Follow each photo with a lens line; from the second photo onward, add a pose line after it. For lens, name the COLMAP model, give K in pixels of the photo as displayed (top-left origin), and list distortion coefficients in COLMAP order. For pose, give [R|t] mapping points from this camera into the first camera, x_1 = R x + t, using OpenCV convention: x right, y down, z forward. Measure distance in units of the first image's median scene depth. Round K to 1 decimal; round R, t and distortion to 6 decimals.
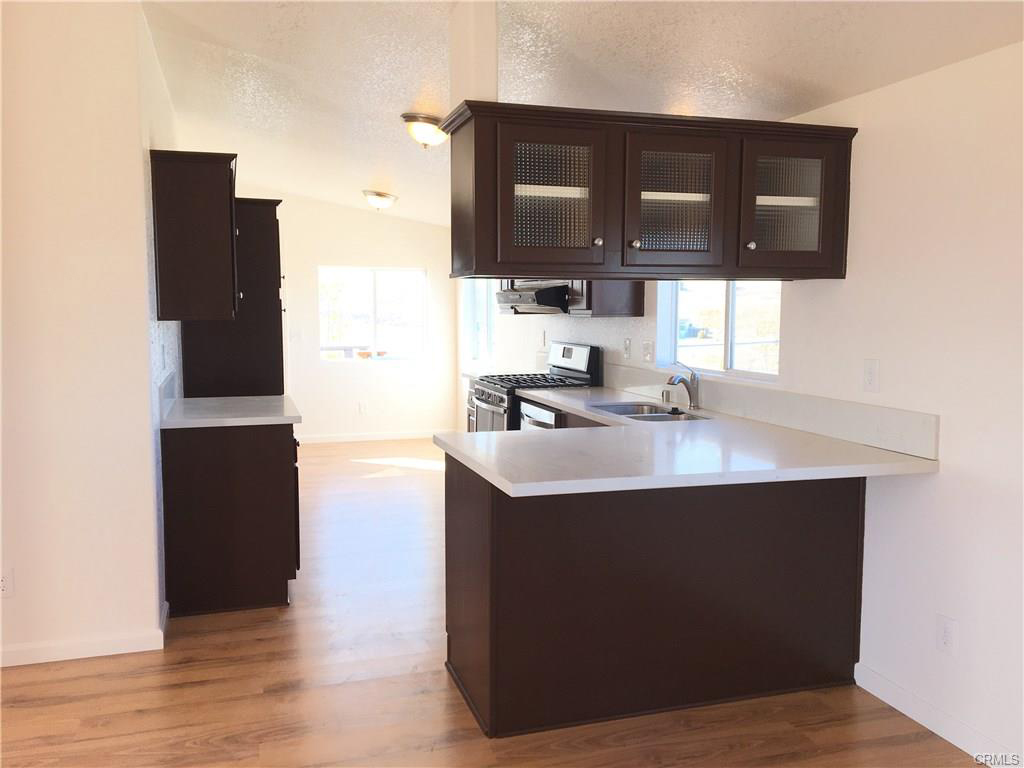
lens RADIAL K [[860.0, 0, 514.9], [0, 860.0, 379.8], [0, 0, 1]] dist [0.076775, -0.094323]
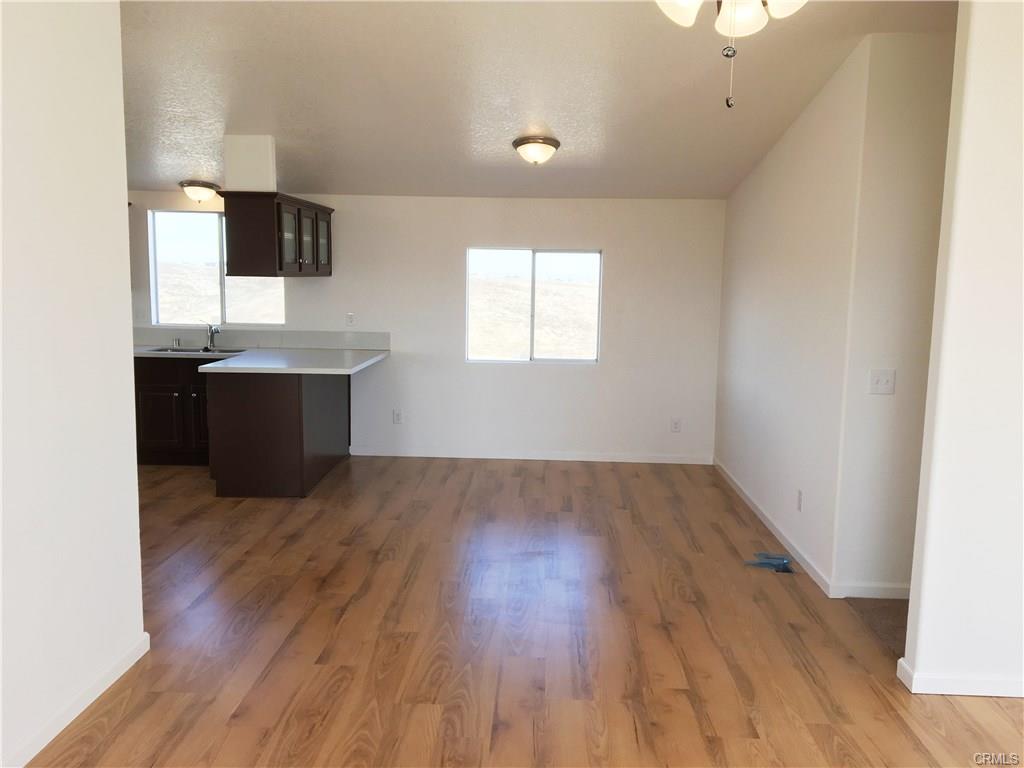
lens RADIAL K [[860.0, 0, 515.2], [0, 860.0, 379.7], [0, 0, 1]] dist [0.076775, -0.094323]
pose [[0.339562, -0.115596, 0.933454, -1.188289], [0.066134, 0.992897, 0.098900, -0.032297], [-0.938256, 0.028151, 0.344795, -0.143651]]
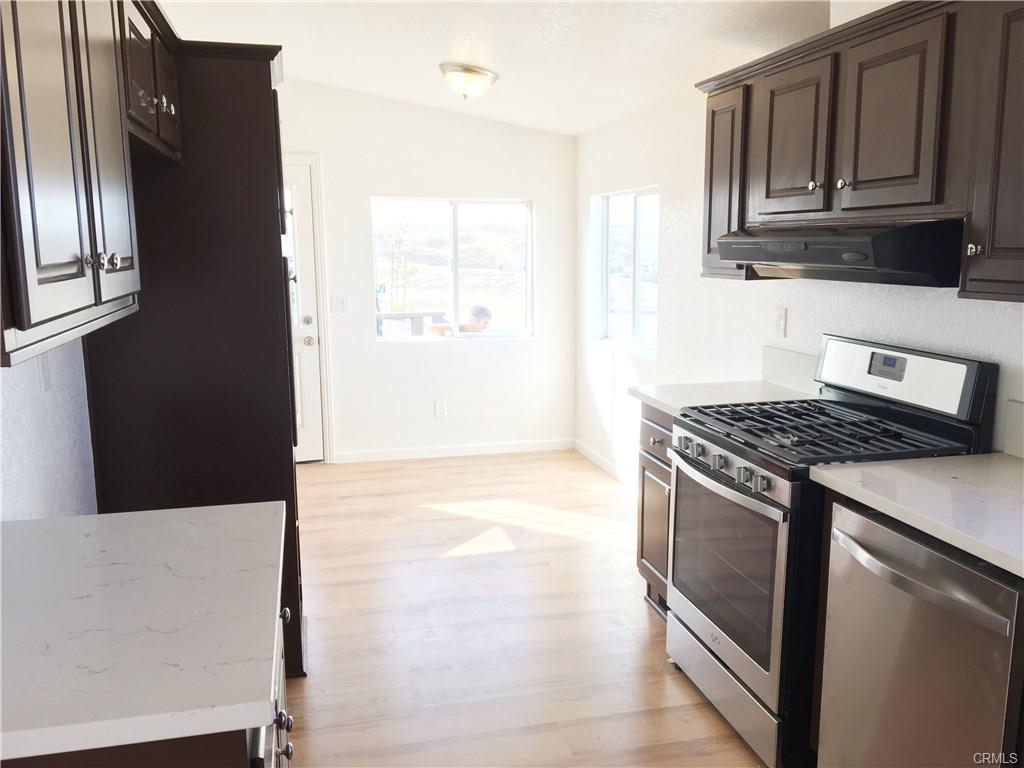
lens RADIAL K [[860.0, 0, 514.9], [0, 860.0, 383.7], [0, 0, 1]] dist [0.076775, -0.094323]
pose [[0.997285, 0.002775, -0.073590, -0.139838], [0.002671, 0.997269, 0.073805, -0.076892], [0.073593, -0.073801, 0.994554, 0.690719]]
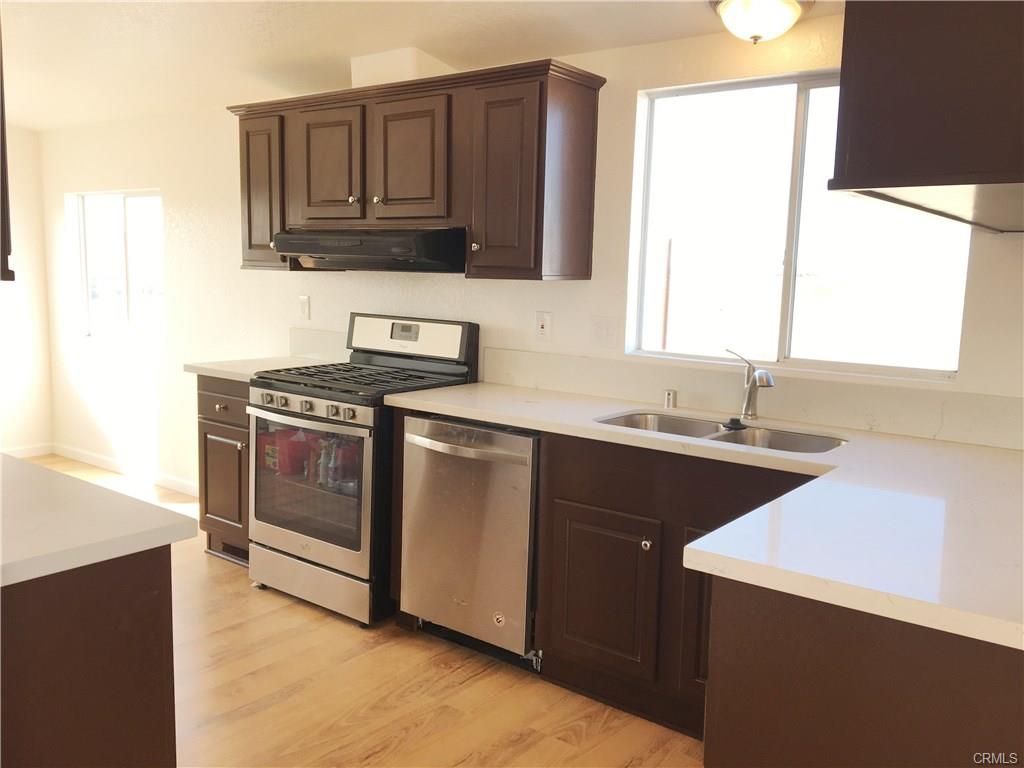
lens RADIAL K [[860.0, 0, 507.7], [0, 860.0, 386.0], [0, 0, 1]] dist [0.076775, -0.094323]
pose [[0.823206, -0.057734, 0.564799, -0.333160], [0.026364, 0.997630, 0.063552, -0.040048], [-0.567130, -0.037426, 0.822778, 0.549648]]
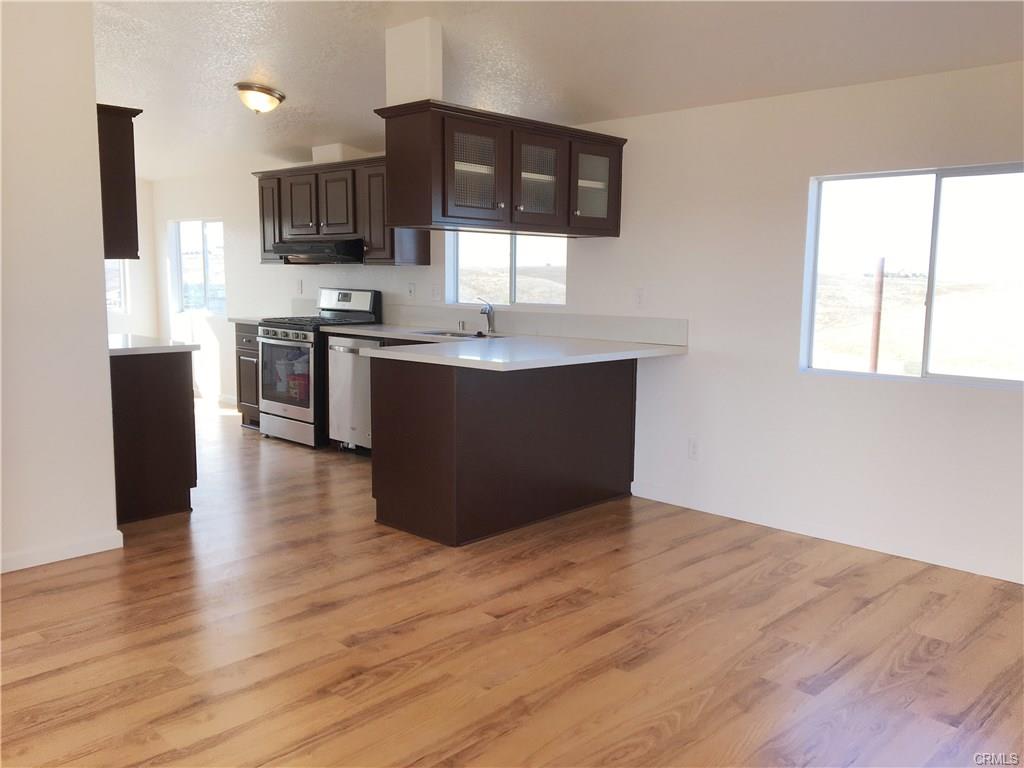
lens RADIAL K [[860.0, 0, 513.0], [0, 860.0, 382.9], [0, 0, 1]] dist [0.076775, -0.094323]
pose [[0.877042, -0.054765, 0.477282, -0.411463], [0.034210, 0.998079, 0.051660, 0.044106], [-0.479194, -0.028980, 0.877231, -0.203269]]
